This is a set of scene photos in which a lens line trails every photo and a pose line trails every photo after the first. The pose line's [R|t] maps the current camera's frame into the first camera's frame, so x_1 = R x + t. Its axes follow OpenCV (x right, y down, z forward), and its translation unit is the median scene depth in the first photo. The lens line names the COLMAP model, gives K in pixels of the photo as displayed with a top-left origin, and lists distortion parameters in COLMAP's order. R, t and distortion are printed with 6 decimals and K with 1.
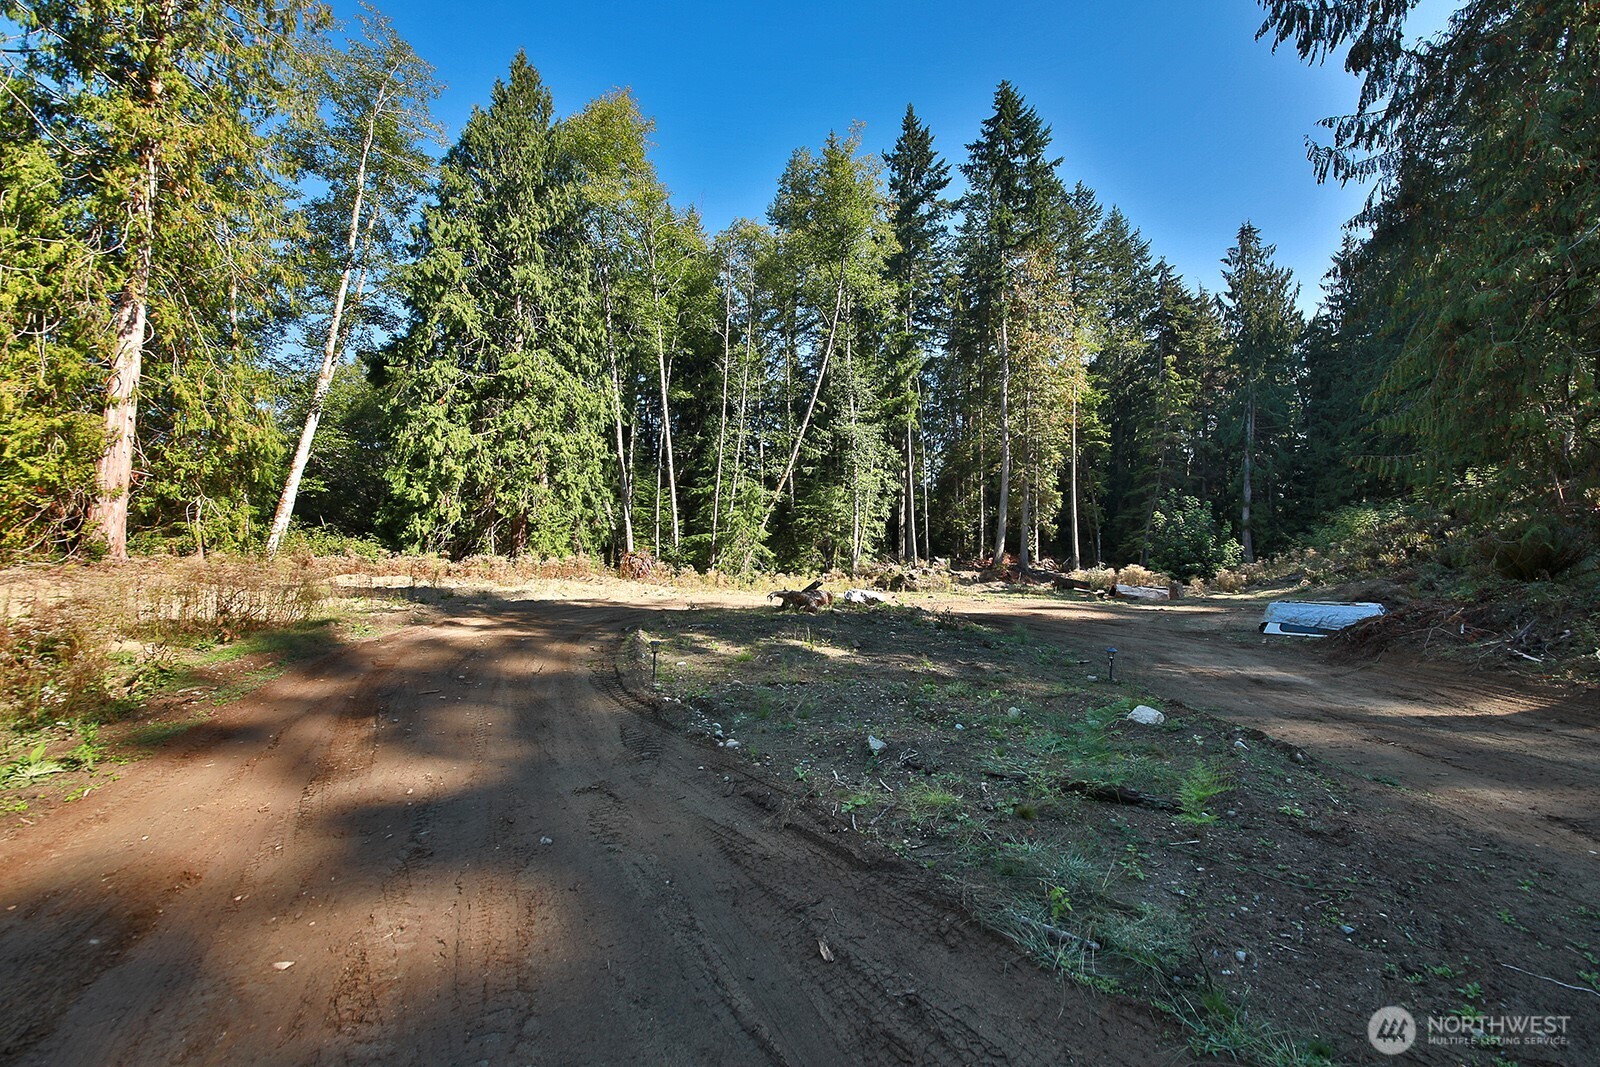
lens RADIAL K [[541.9, 0, 800.0], [0, 541.9, 533.5], [0, 0, 1]] dist [-0.026987, -0.000111]
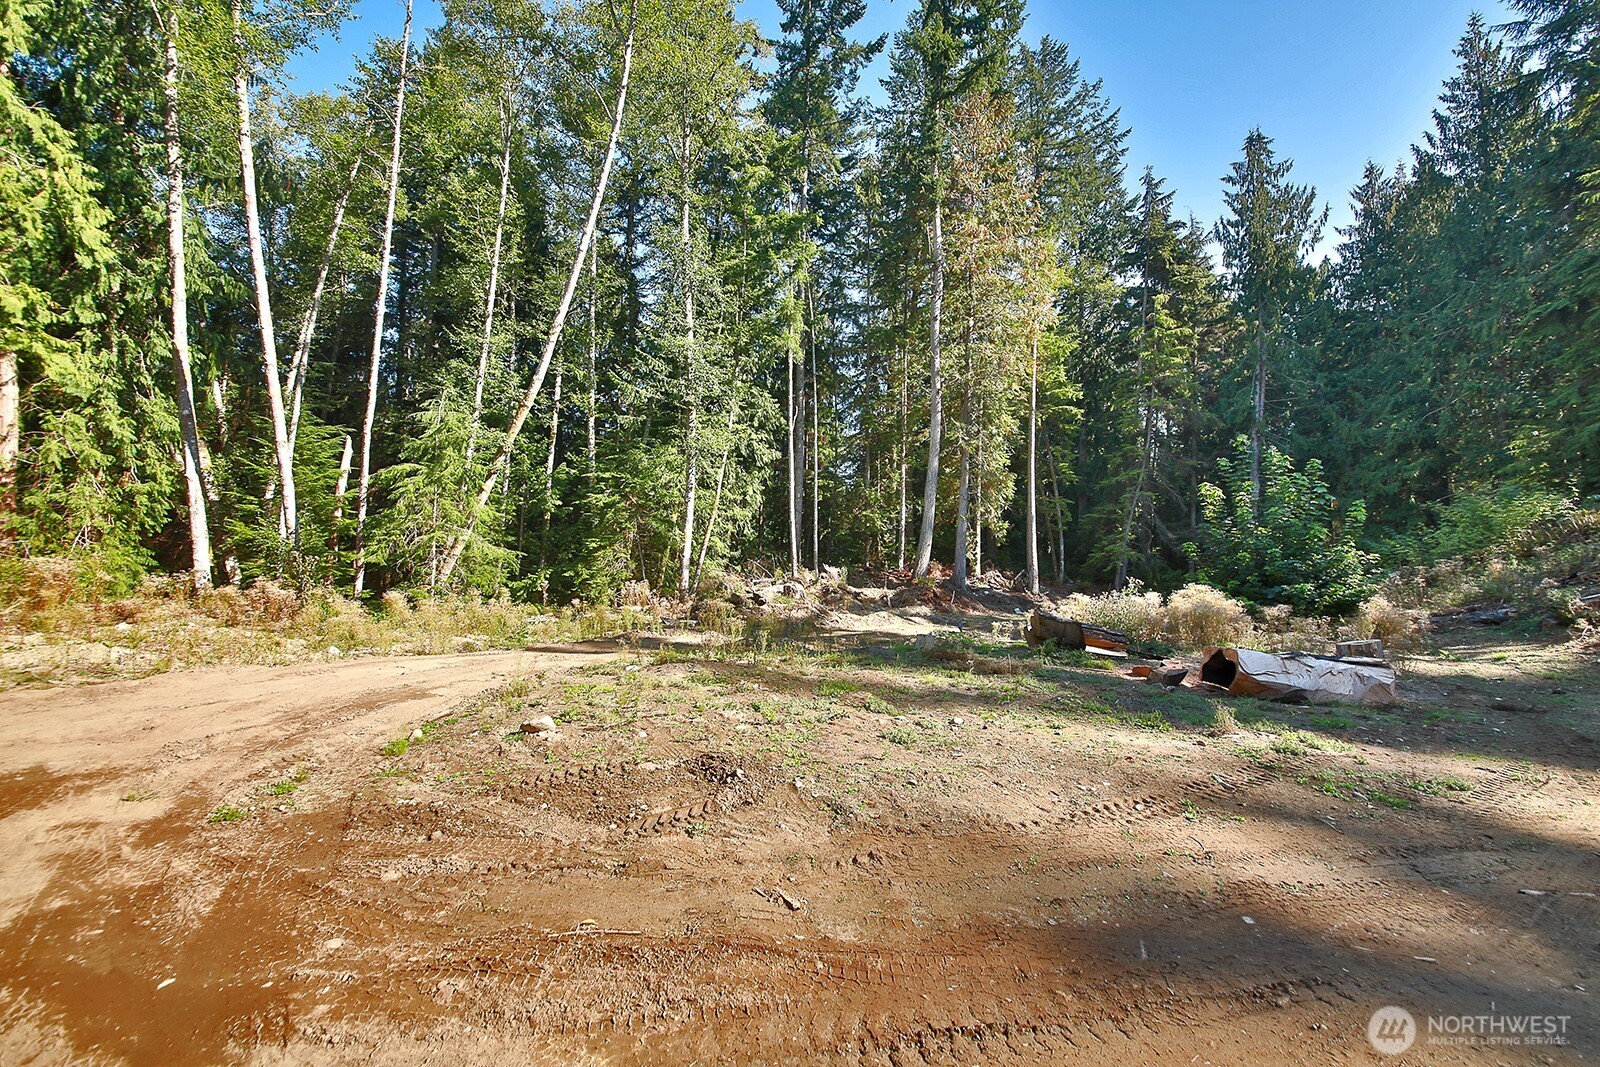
lens RADIAL K [[557.6, 0, 800.0], [0, 557.6, 533.5], [0, 0, 1]] dist [-0.025941, -0.000046]
pose [[0.993956, 0.026782, 0.106464, 0.141359], [-0.024958, 0.999519, -0.018432, 0.018160], [-0.106906, 0.015663, 0.994146, 0.329032]]
